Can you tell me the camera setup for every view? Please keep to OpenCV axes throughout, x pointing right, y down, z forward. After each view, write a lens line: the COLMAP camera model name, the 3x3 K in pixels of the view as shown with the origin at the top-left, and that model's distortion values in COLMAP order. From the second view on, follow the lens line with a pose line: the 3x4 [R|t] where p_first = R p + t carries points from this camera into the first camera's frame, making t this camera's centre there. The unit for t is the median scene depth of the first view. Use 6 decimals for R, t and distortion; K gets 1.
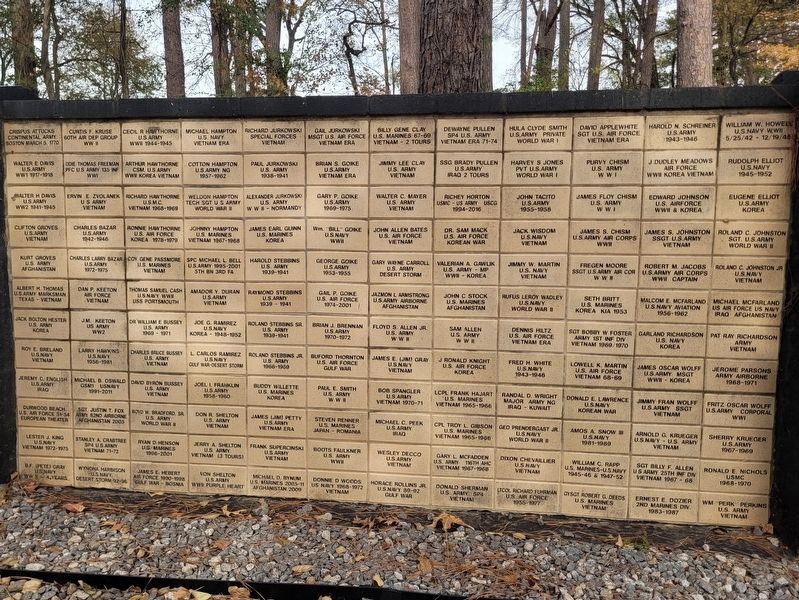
lens RADIAL K [[688.7, 0, 399.5], [0, 688.7, 300.0], [0, 0, 1]] dist [0.033298, -0.004332]
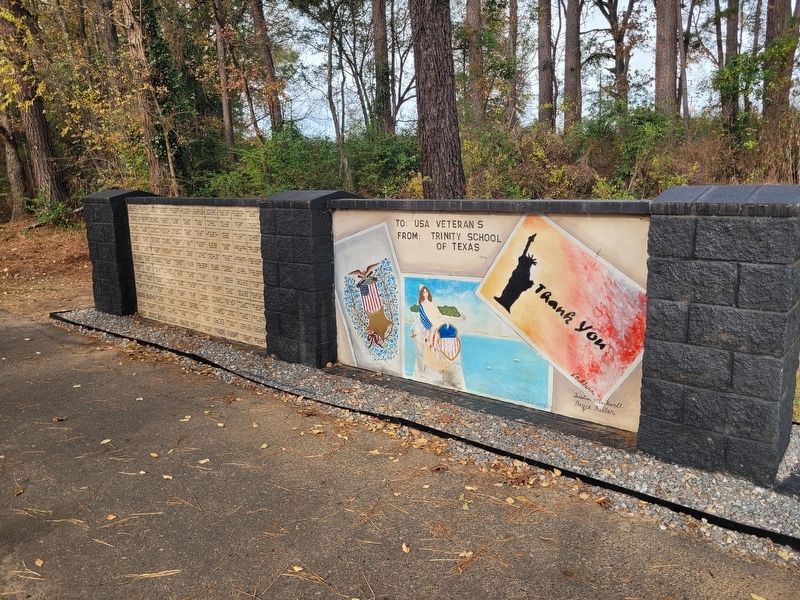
lens RADIAL K [[670.5, 0, 400.0], [0, 670.5, 300.0], [0, 0, 1]] dist [0.029503, -0.013407]
pose [[0.832315, 0.081675, -0.548253, 2.396796], [-0.032269, 0.994547, 0.099172, -0.172436], [0.553363, -0.064851, 0.830412, -0.995367]]
